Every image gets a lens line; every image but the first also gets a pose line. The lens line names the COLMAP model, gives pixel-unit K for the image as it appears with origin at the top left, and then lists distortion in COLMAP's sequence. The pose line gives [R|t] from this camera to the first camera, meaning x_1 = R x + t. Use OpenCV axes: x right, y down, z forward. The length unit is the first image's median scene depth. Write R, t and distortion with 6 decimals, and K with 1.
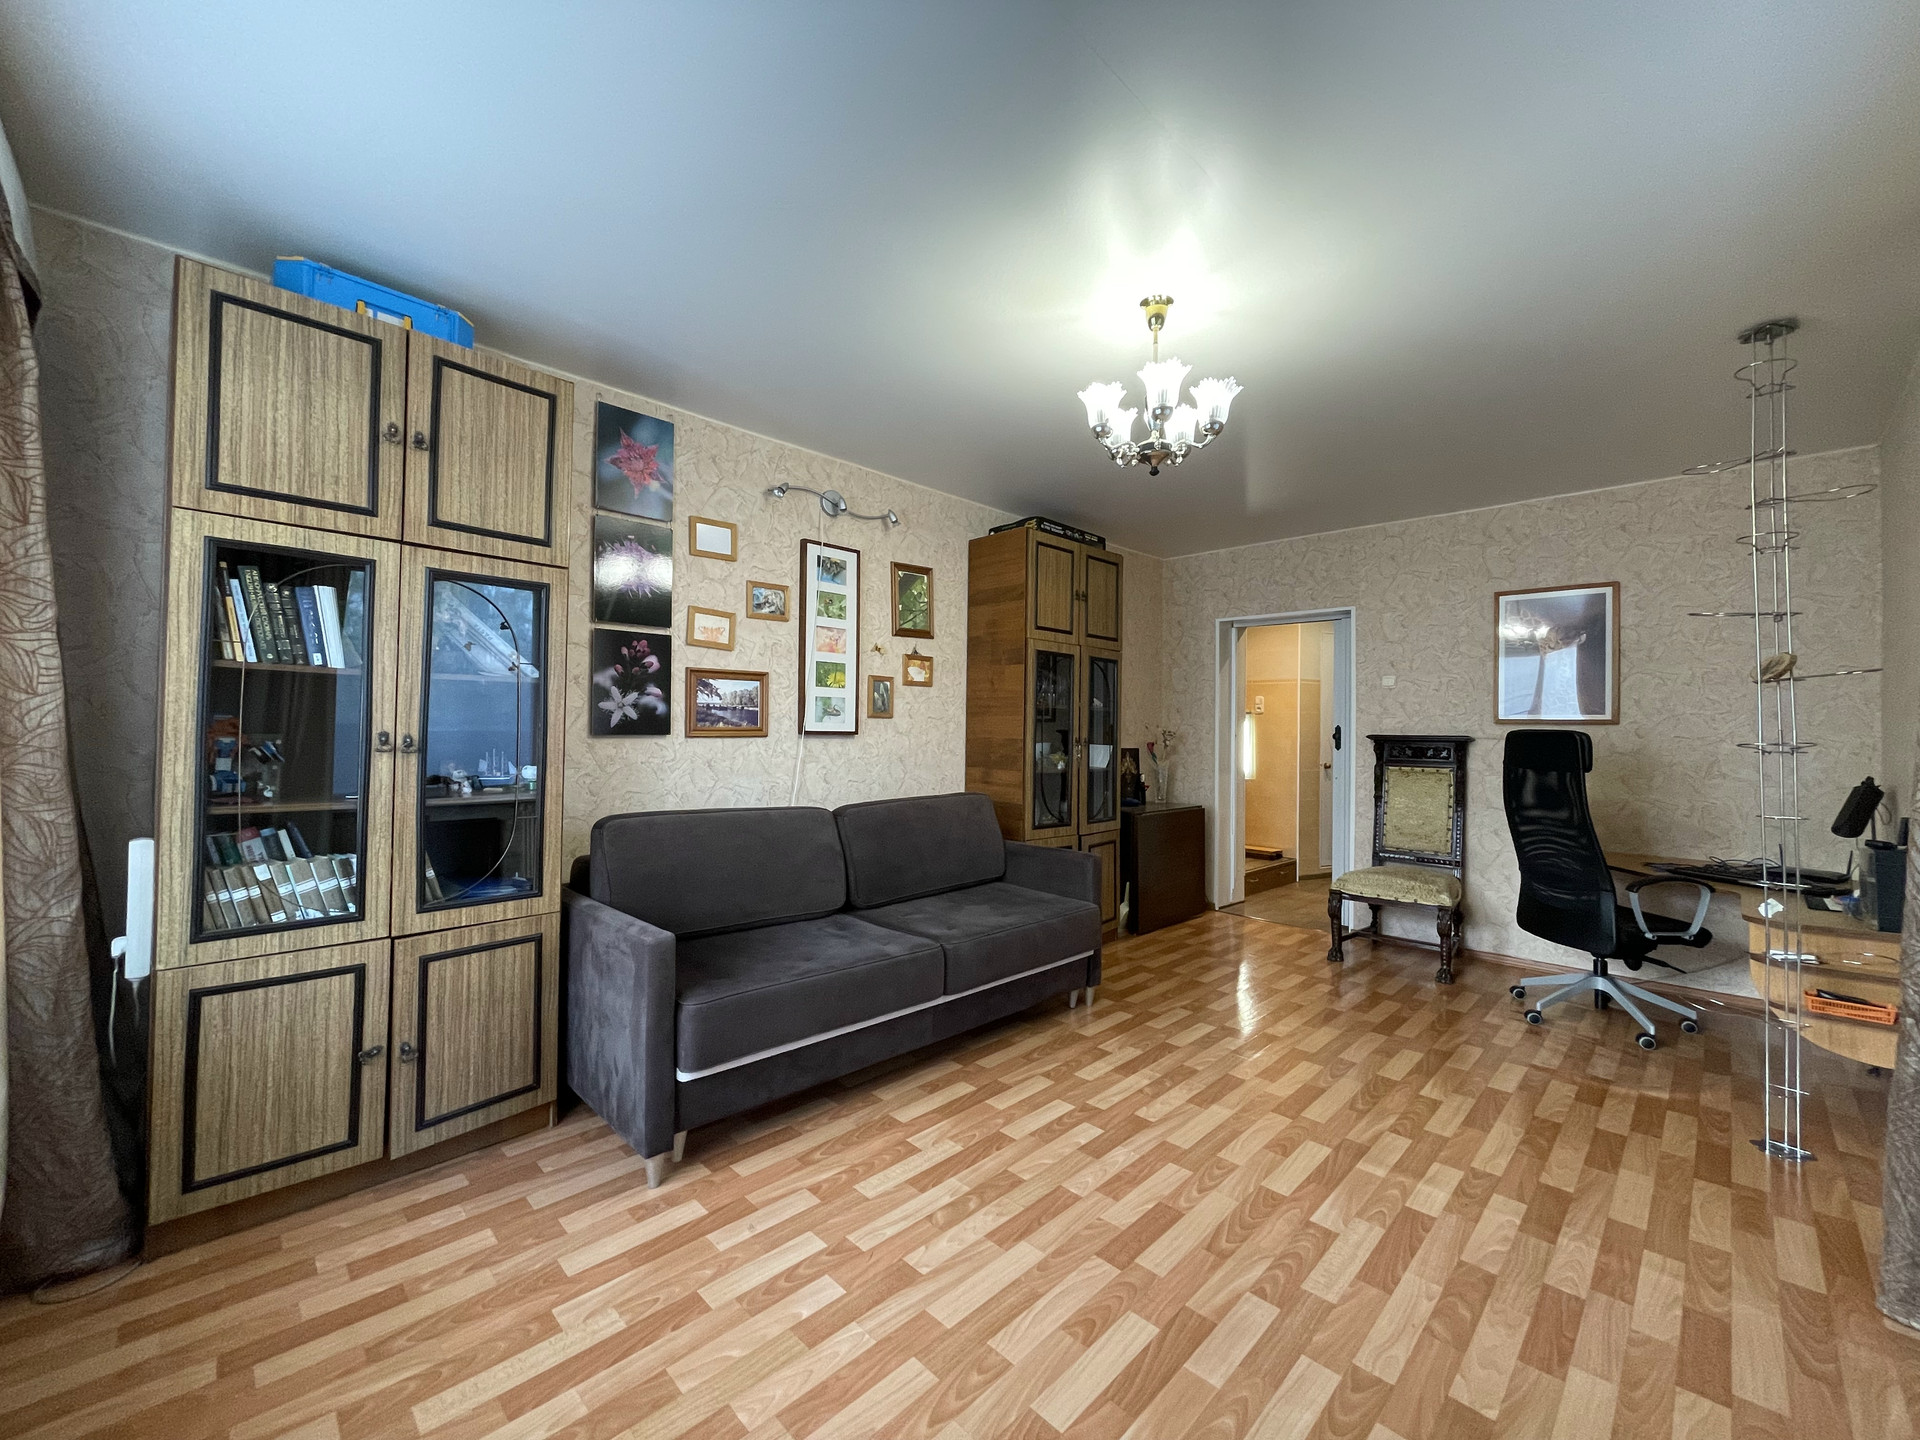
lens RADIAL K [[780.5, 0, 960.0], [0, 780.5, 720.0], [0, 0, 1]] dist [0.002416, 0.000276]
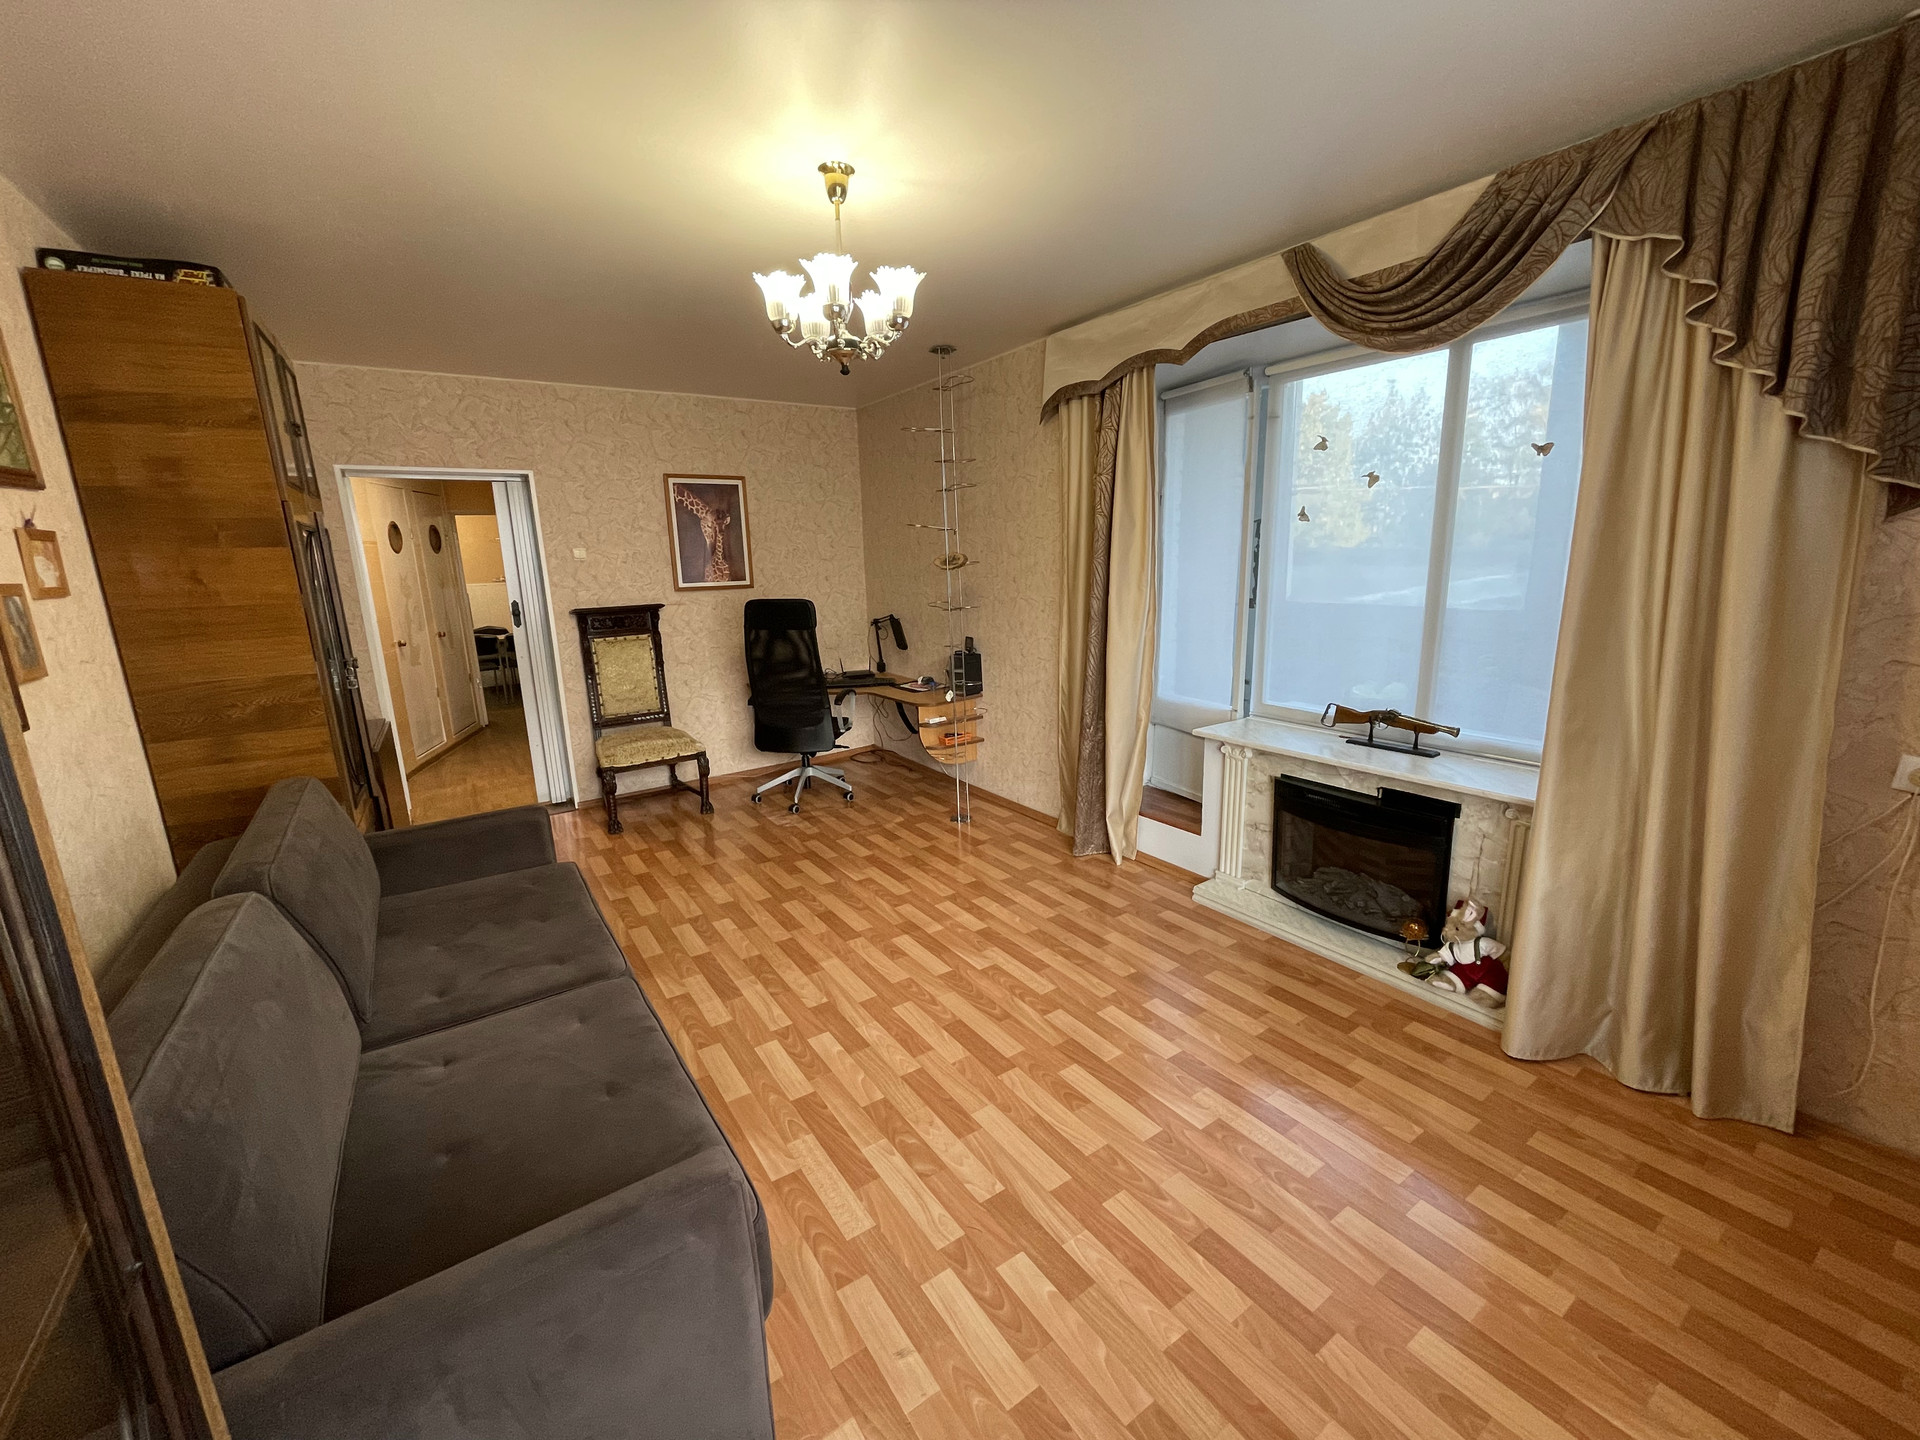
lens RADIAL K [[766.0, 0, 960.0], [0, 766.0, 720.0], [0, 0, 1]] dist [-0.000645, 0.000023]
pose [[0.184211, -0.228083, 0.956057, -0.707188], [0.018072, 0.973324, 0.228720, -0.117834], [-0.982721, -0.024854, 0.183419, 0.686329]]
